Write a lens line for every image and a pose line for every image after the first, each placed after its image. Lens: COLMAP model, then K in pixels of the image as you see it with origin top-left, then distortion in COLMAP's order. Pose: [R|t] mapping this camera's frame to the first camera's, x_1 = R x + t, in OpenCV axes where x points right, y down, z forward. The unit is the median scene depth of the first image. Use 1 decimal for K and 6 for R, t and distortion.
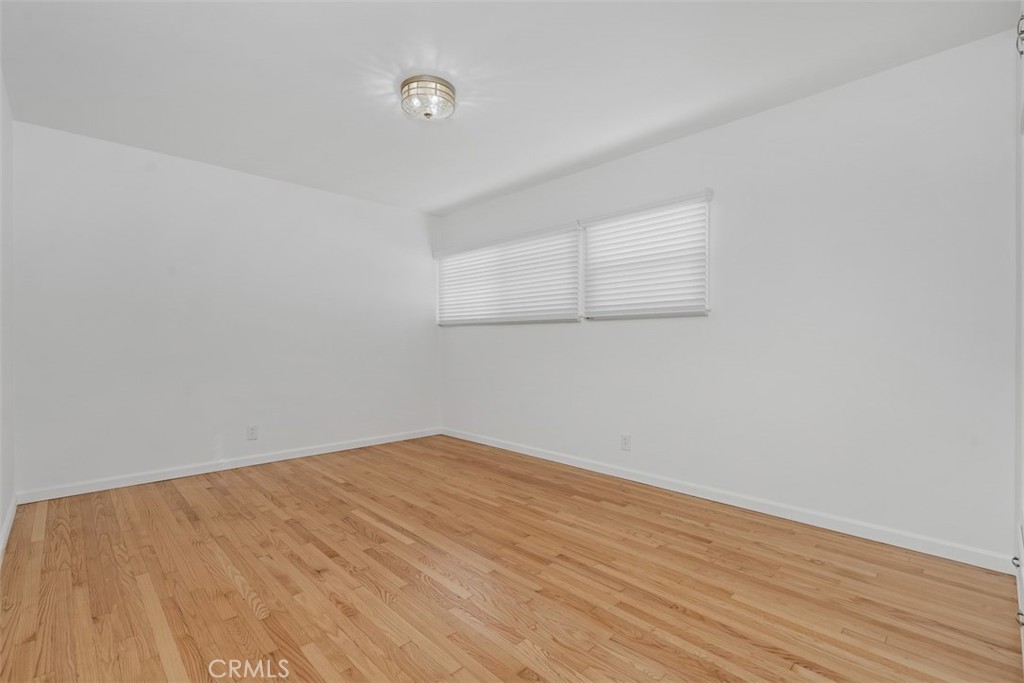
lens RADIAL K [[461.4, 0, 509.0], [0, 461.4, 342.4], [0, 0, 1]] dist [0.010074, -0.001943]
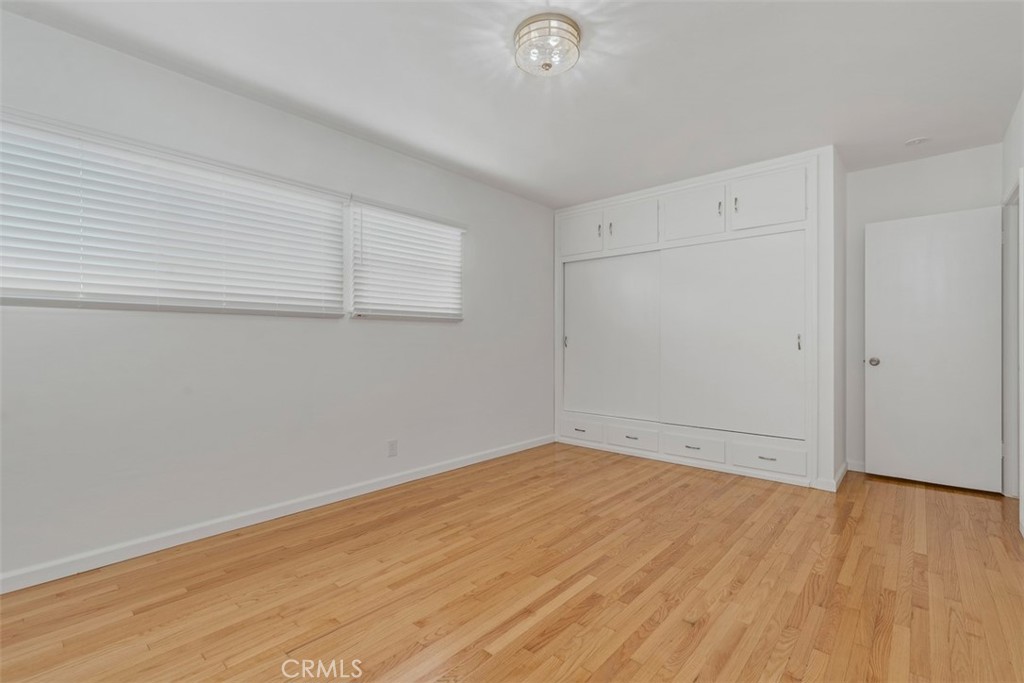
lens RADIAL K [[461.4, 0, 506.5], [0, 461.4, 340.1], [0, 0, 1]] dist [0.010074, -0.001943]
pose [[-0.070801, 0.003053, 0.997486, -0.944764], [0.002112, 0.999994, -0.002910, -0.006446], [-0.997488, 0.001901, -0.070807, 1.082346]]
